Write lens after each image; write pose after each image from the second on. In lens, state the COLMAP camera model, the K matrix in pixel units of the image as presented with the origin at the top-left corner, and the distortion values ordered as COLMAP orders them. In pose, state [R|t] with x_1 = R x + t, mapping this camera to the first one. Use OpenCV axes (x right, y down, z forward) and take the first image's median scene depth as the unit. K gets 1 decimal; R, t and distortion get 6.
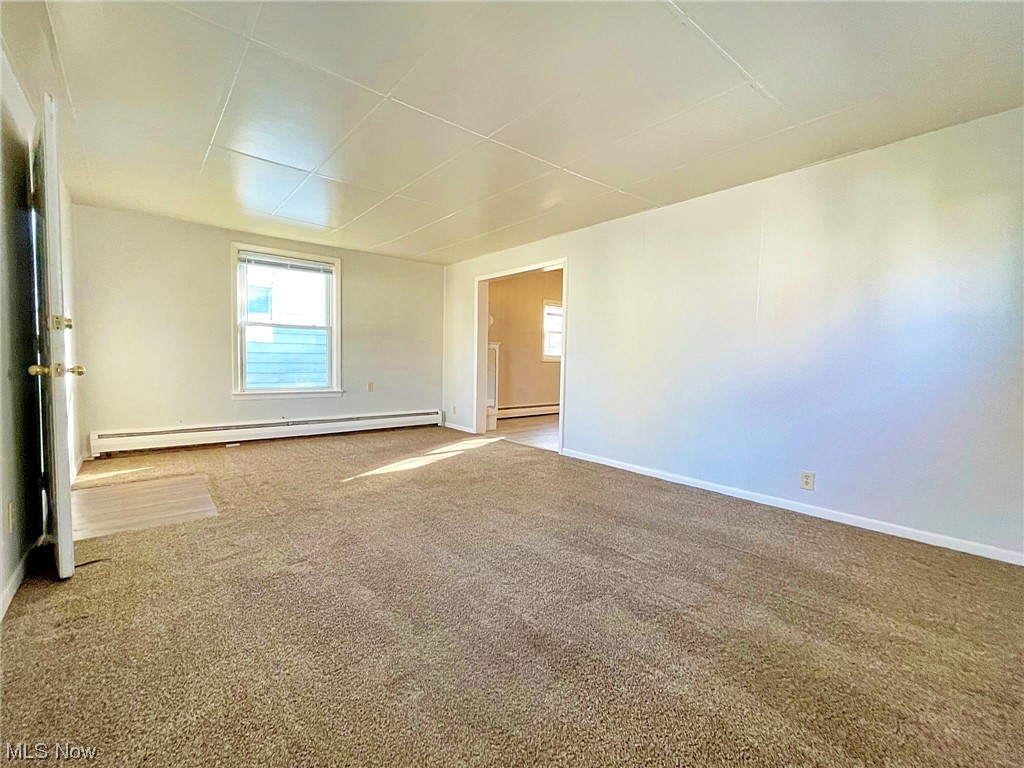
lens RADIAL K [[446.1, 0, 512.0], [0, 446.1, 384.0], [0, 0, 1]] dist [-0.001057, -0.000135]
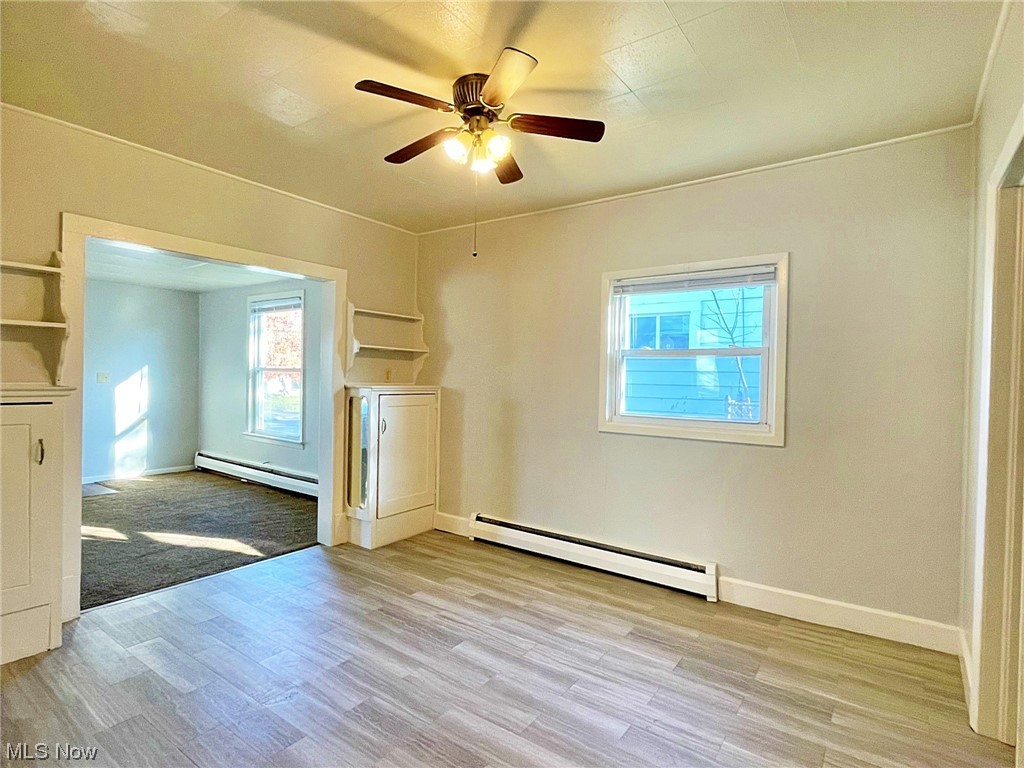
lens RADIAL K [[532.9, 0, 512.0], [0, 532.9, 384.0], [0, 0, 1]] dist [-0.003900, -0.001154]
pose [[0.244858, 0.000322, -0.969559, 1.068501], [-0.070526, 0.997357, -0.017480, -0.167687], [0.966990, 0.072660, 0.244234, 1.761957]]
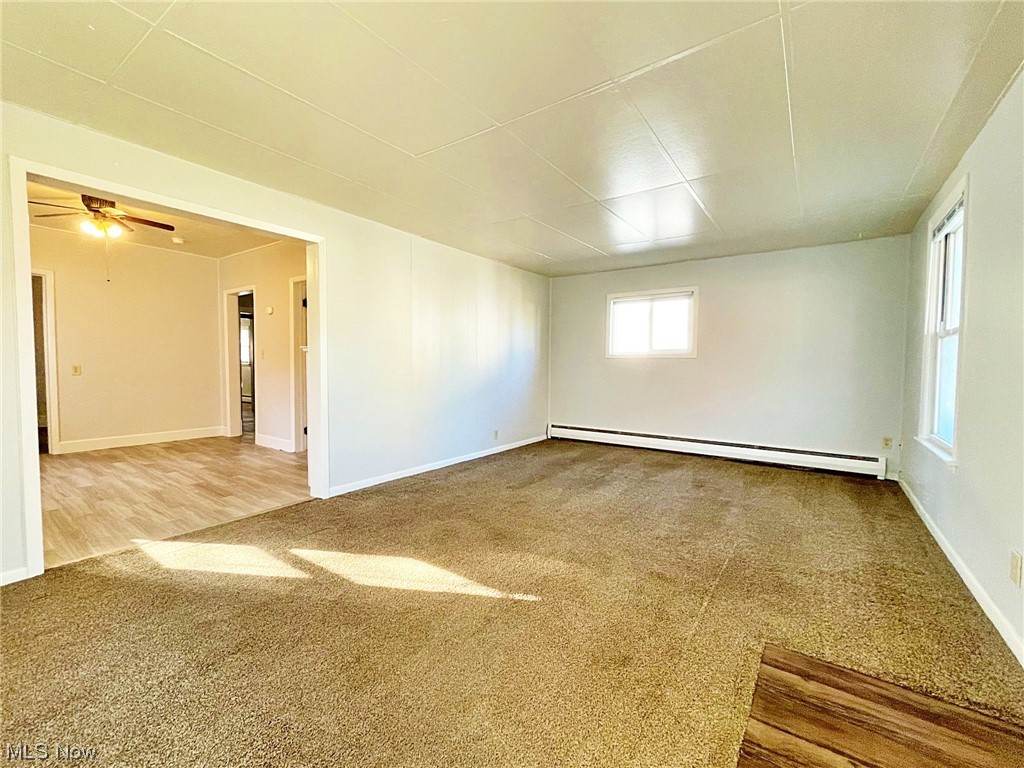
lens RADIAL K [[436.4, 0, 509.5], [0, 436.4, 387.1], [0, 0, 1]] dist [-0.002453, -0.000153]
pose [[-0.253650, -0.070651, 0.964712, -0.891318], [0.042672, 0.995541, 0.084129, -0.103926], [-0.966354, 0.062506, -0.249505, 1.159813]]
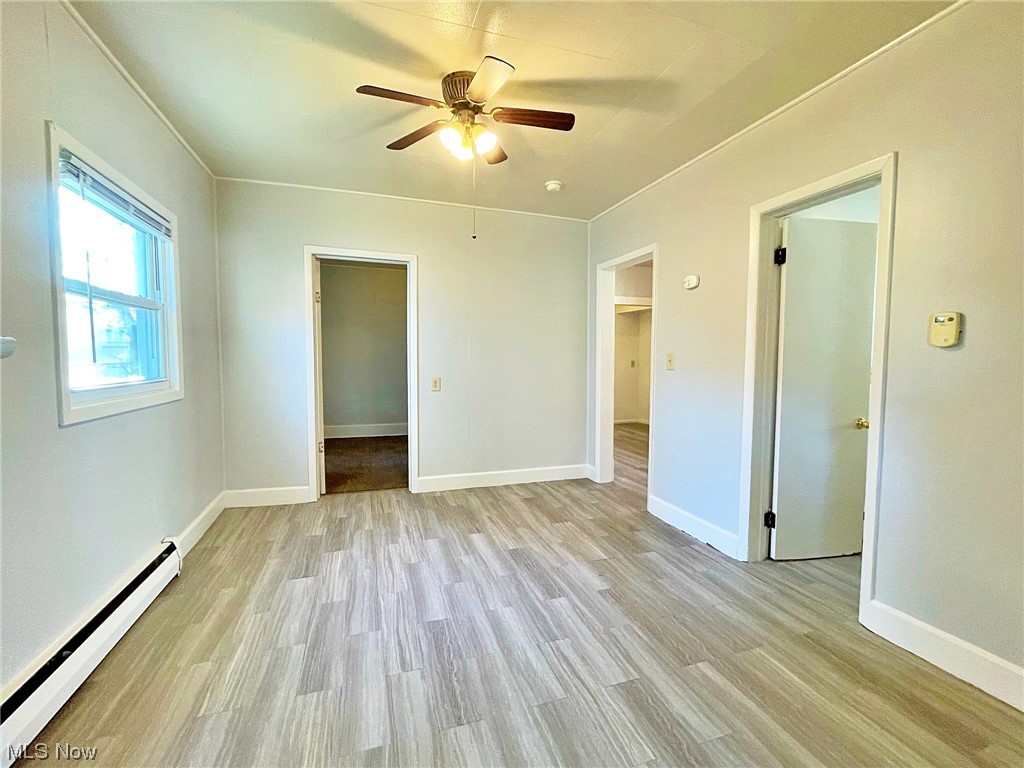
lens RADIAL K [[446.1, 0, 512.0], [0, 446.1, 384.0], [0, 0, 1]] dist [-0.001057, -0.000135]
pose [[0.364909, -0.073304, 0.928153, -0.119412], [0.055928, 0.996821, 0.056739, -0.151696], [-0.929362, 0.031206, 0.367849, 1.585014]]
